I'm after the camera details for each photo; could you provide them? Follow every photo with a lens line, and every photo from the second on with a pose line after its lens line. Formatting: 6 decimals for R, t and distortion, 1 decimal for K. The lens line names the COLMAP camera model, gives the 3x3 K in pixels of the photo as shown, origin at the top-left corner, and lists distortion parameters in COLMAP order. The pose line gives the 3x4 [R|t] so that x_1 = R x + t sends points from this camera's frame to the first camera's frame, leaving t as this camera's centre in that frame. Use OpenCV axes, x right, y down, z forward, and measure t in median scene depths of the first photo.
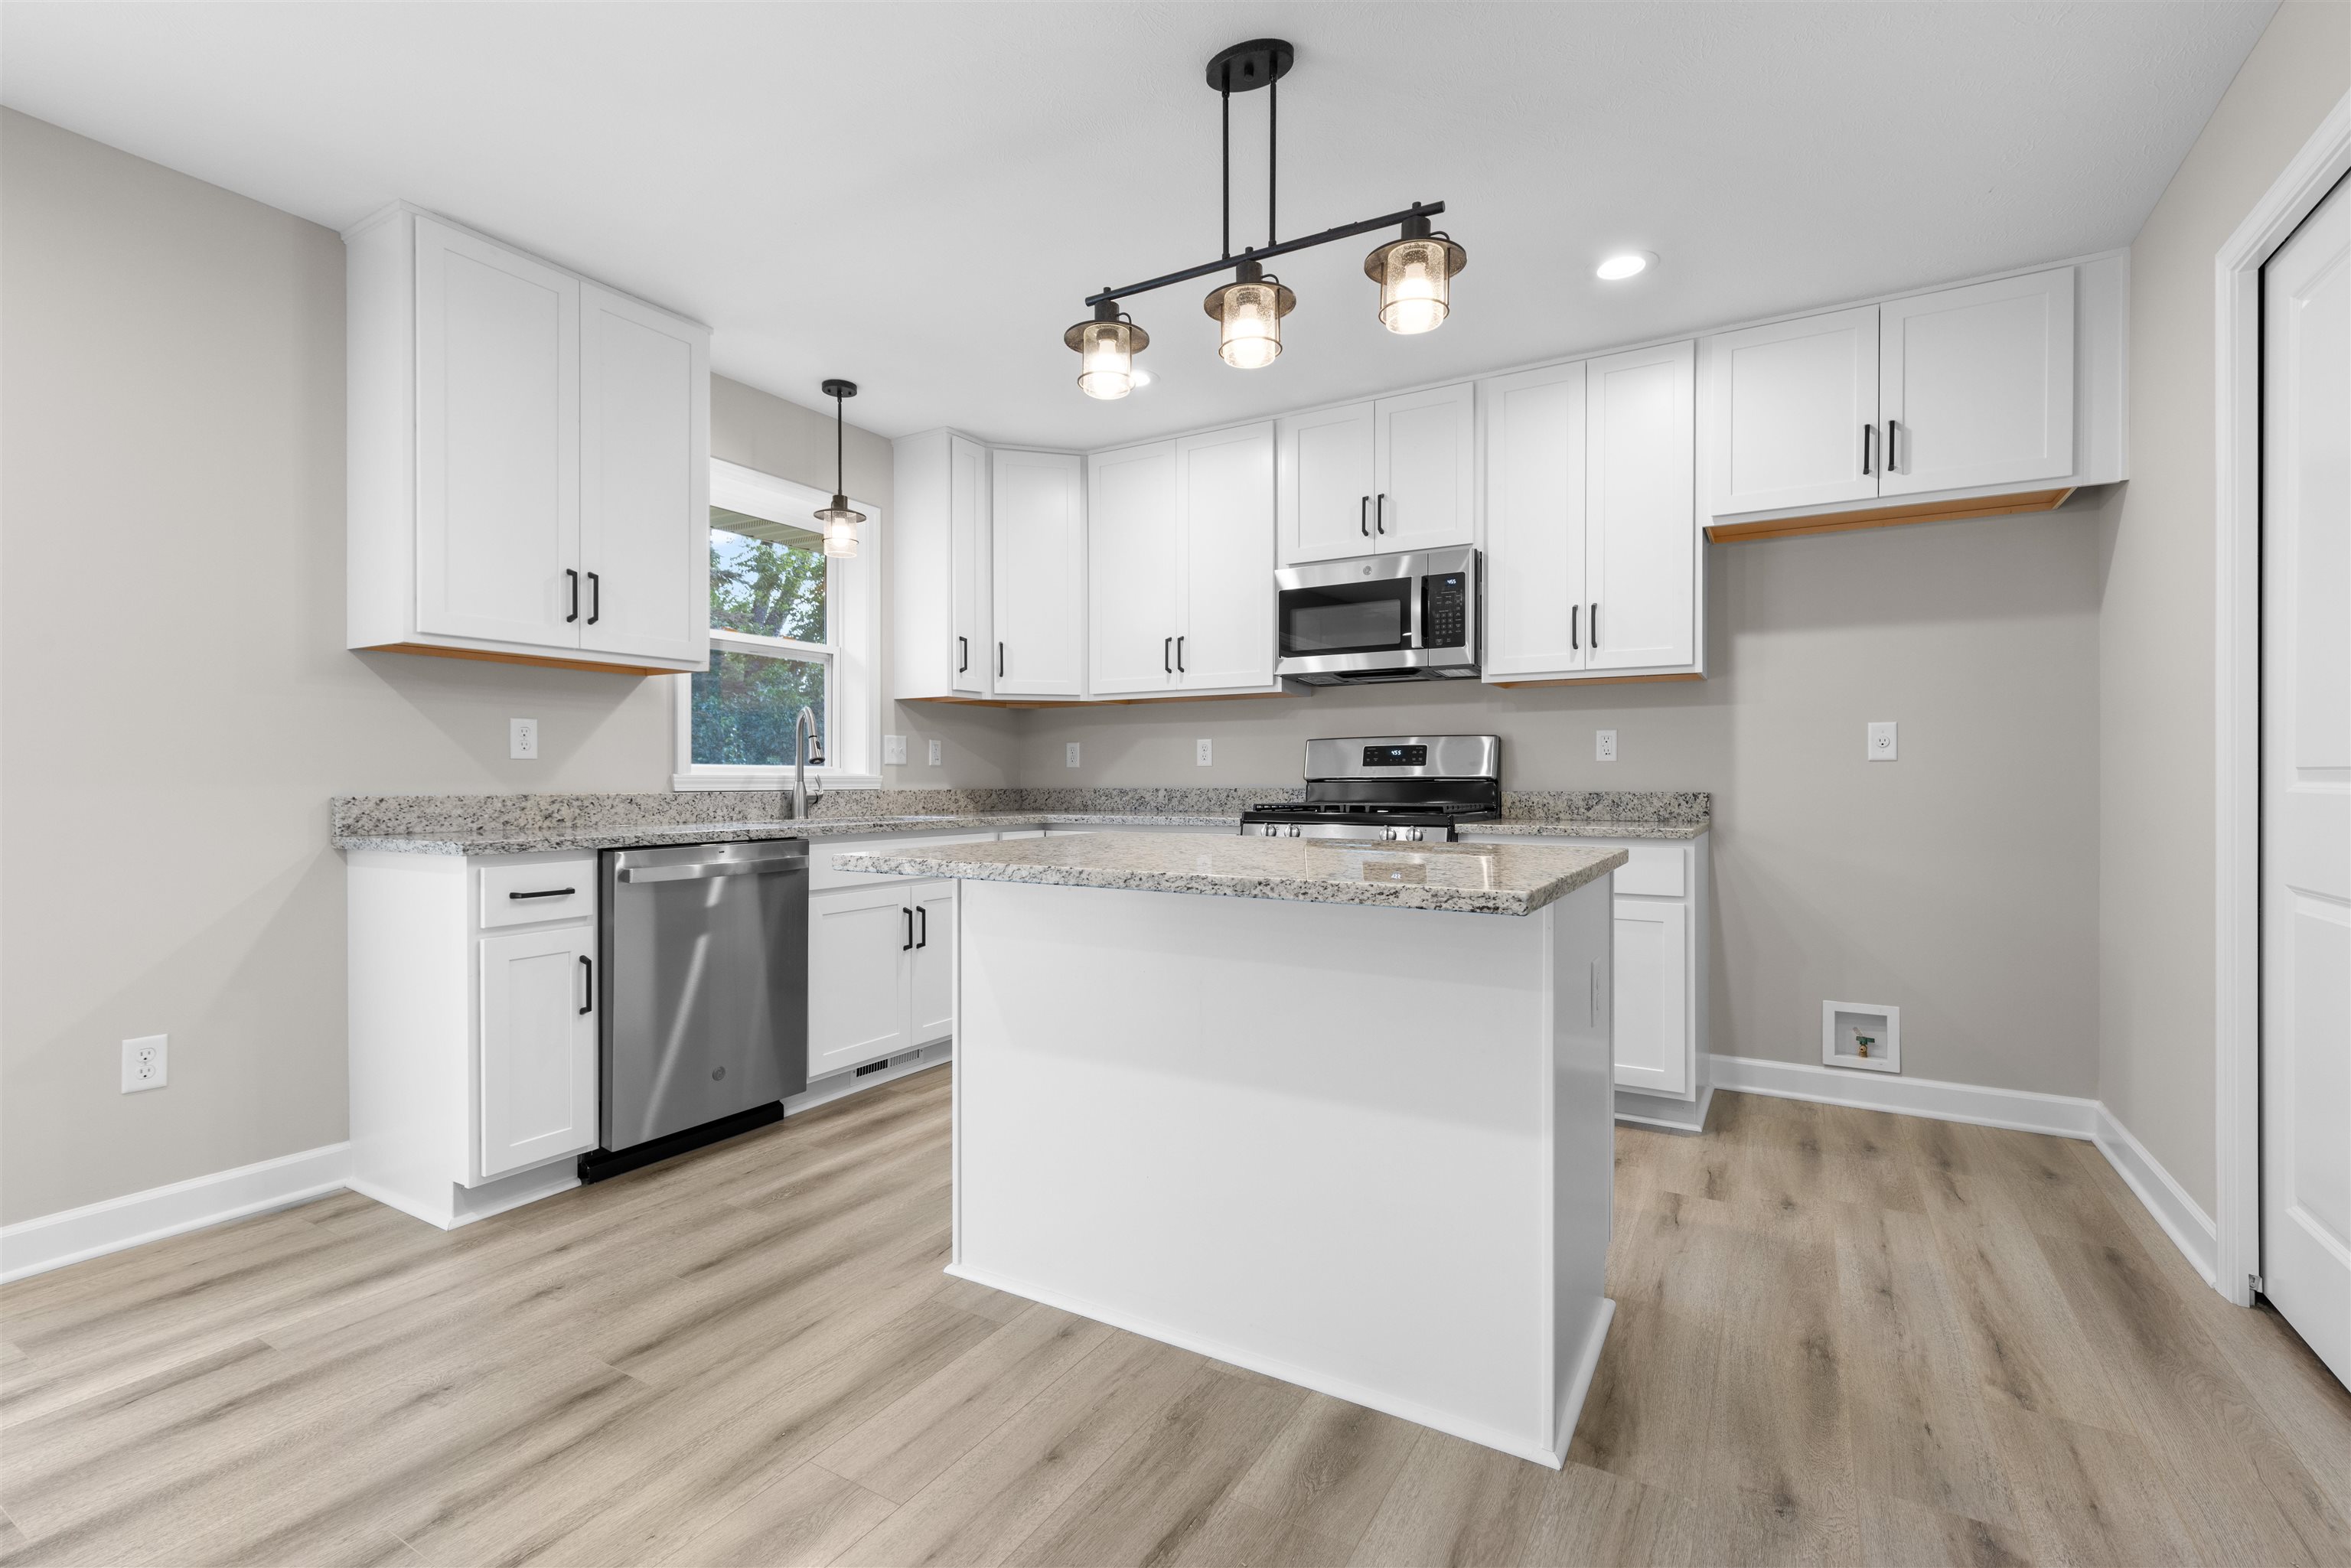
lens RADIAL K [[1058.1, 0, 1175.6], [0, 1058.1, 779.8], [0, 0, 1]] dist [0.010964, 0.000521]
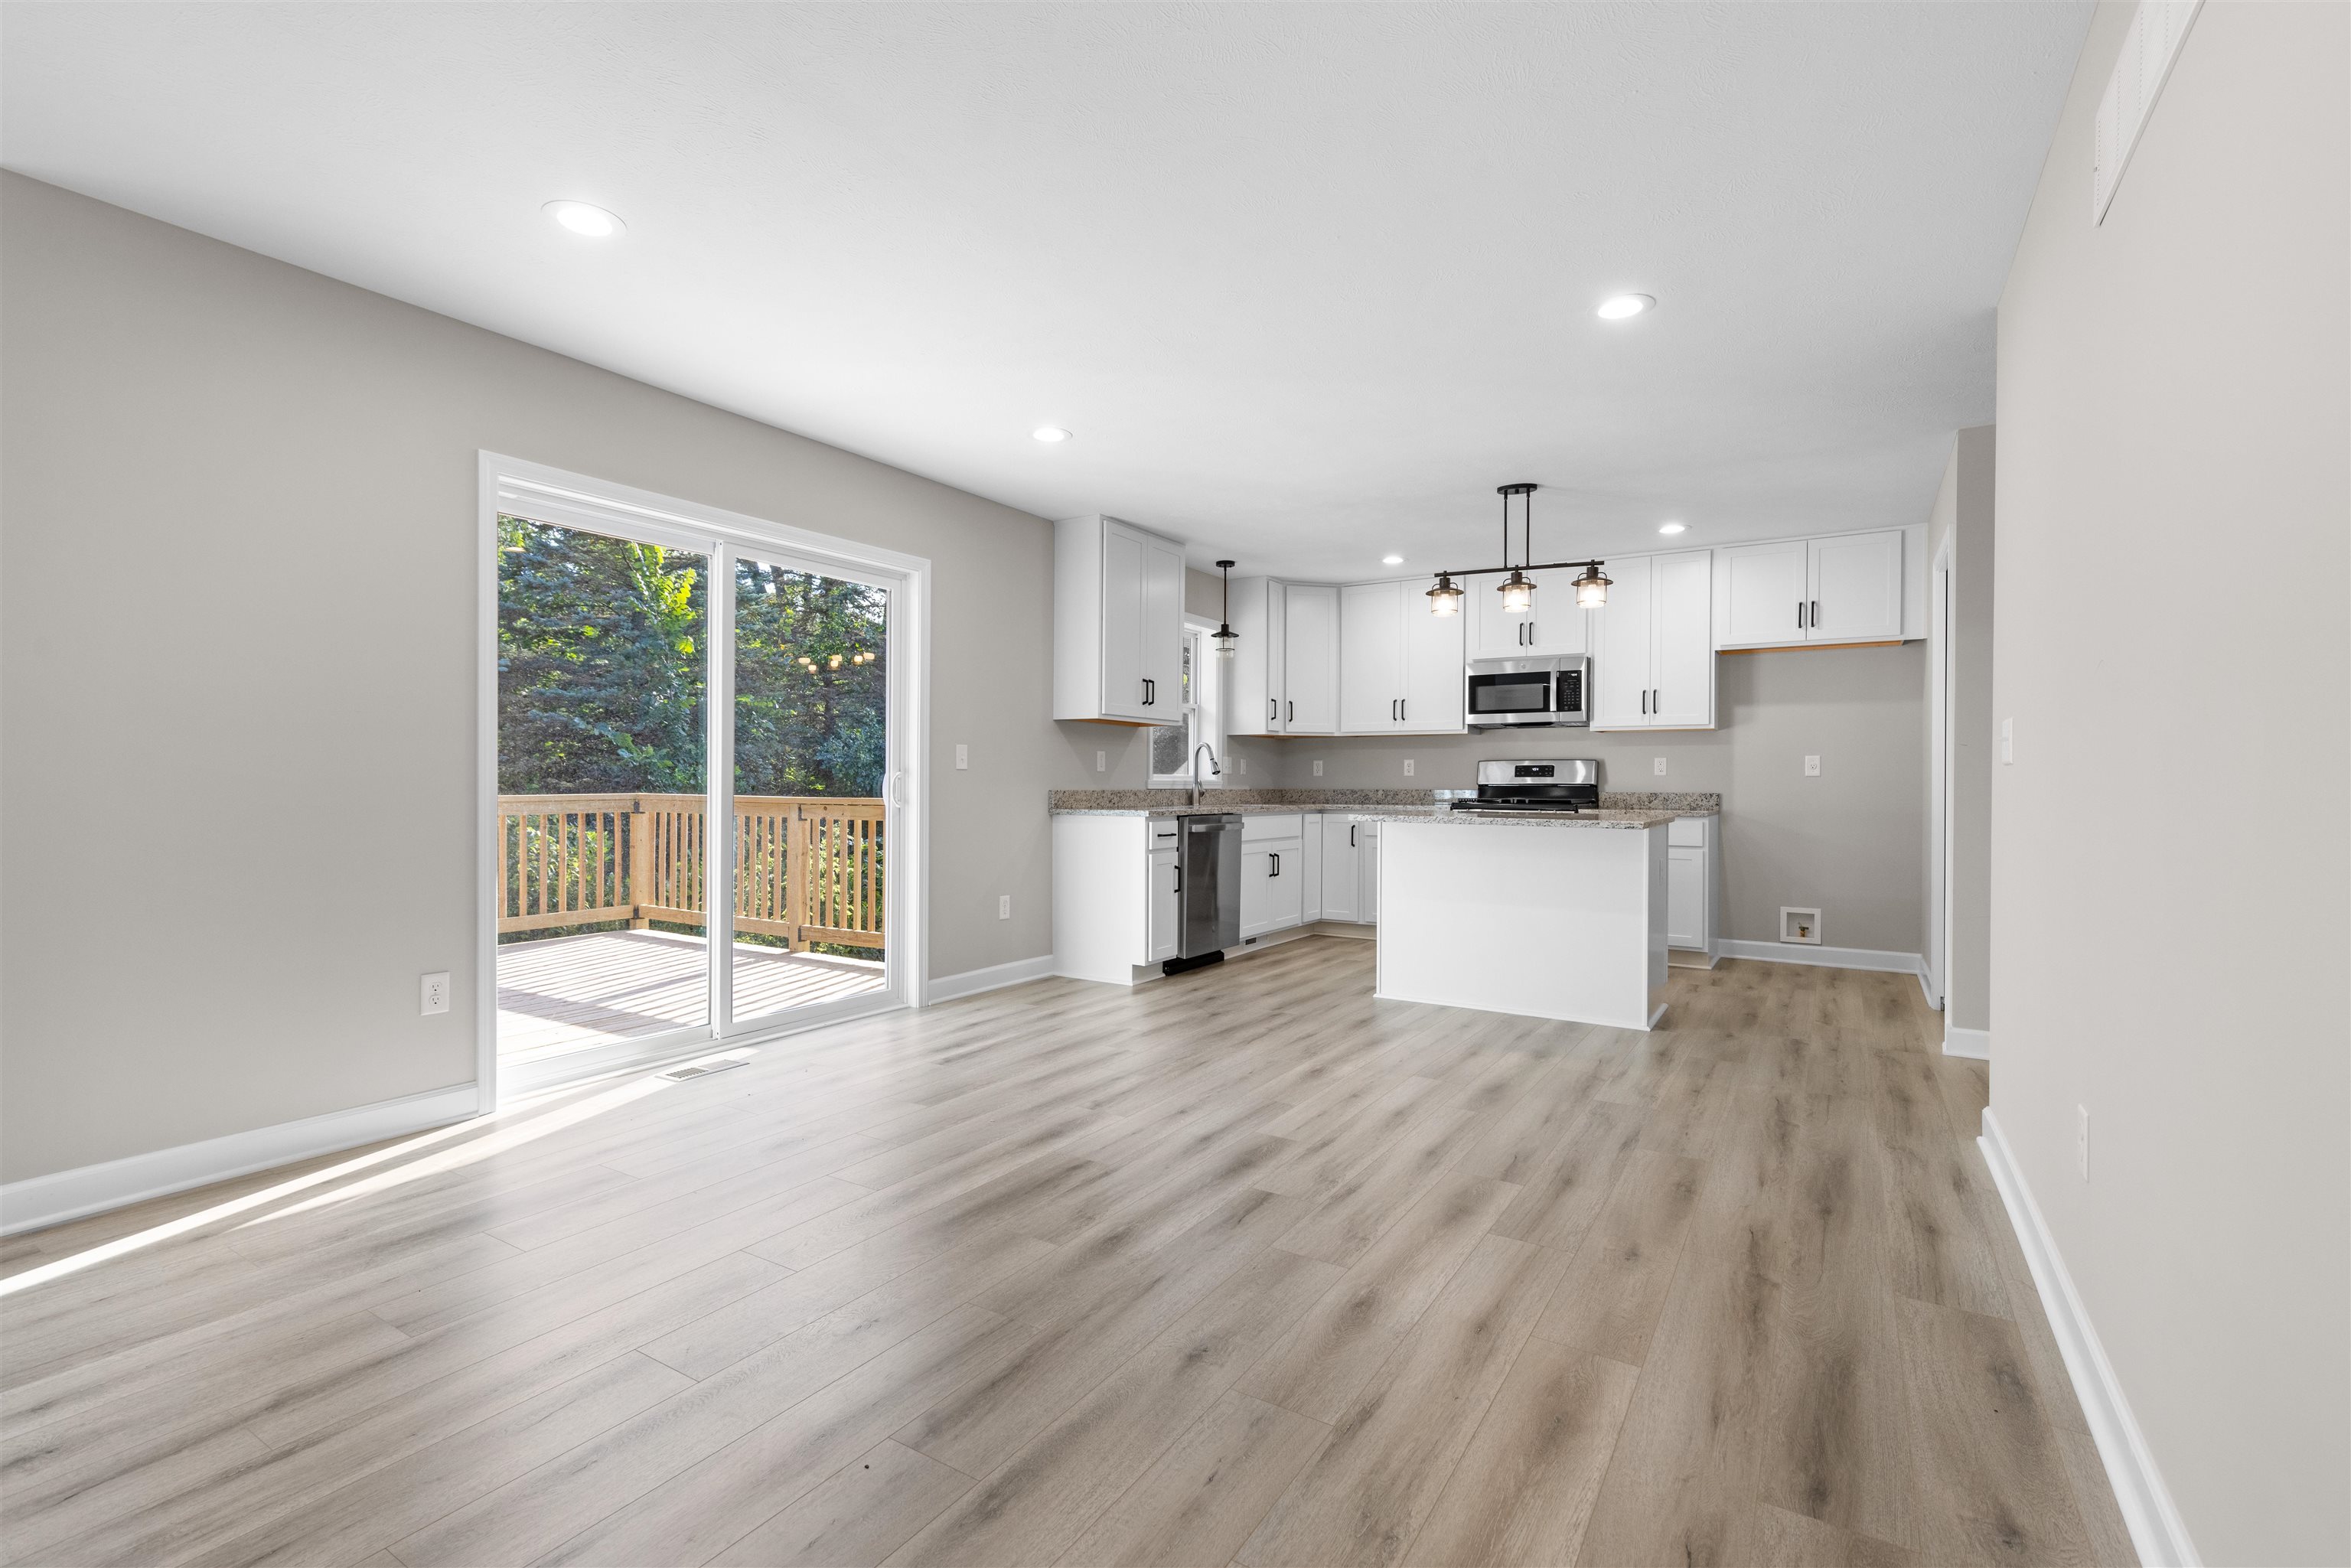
lens RADIAL K [[1058.1, 0, 1175.5], [0, 1058.1, 781.5], [0, 0, 1]] dist [0.010964, 0.000521]
pose [[0.999517, 0.006146, -0.030451, -0.381957], [-0.006183, 0.999980, -0.001115, -0.000373], [0.030444, 0.001303, 0.999536, -0.868594]]
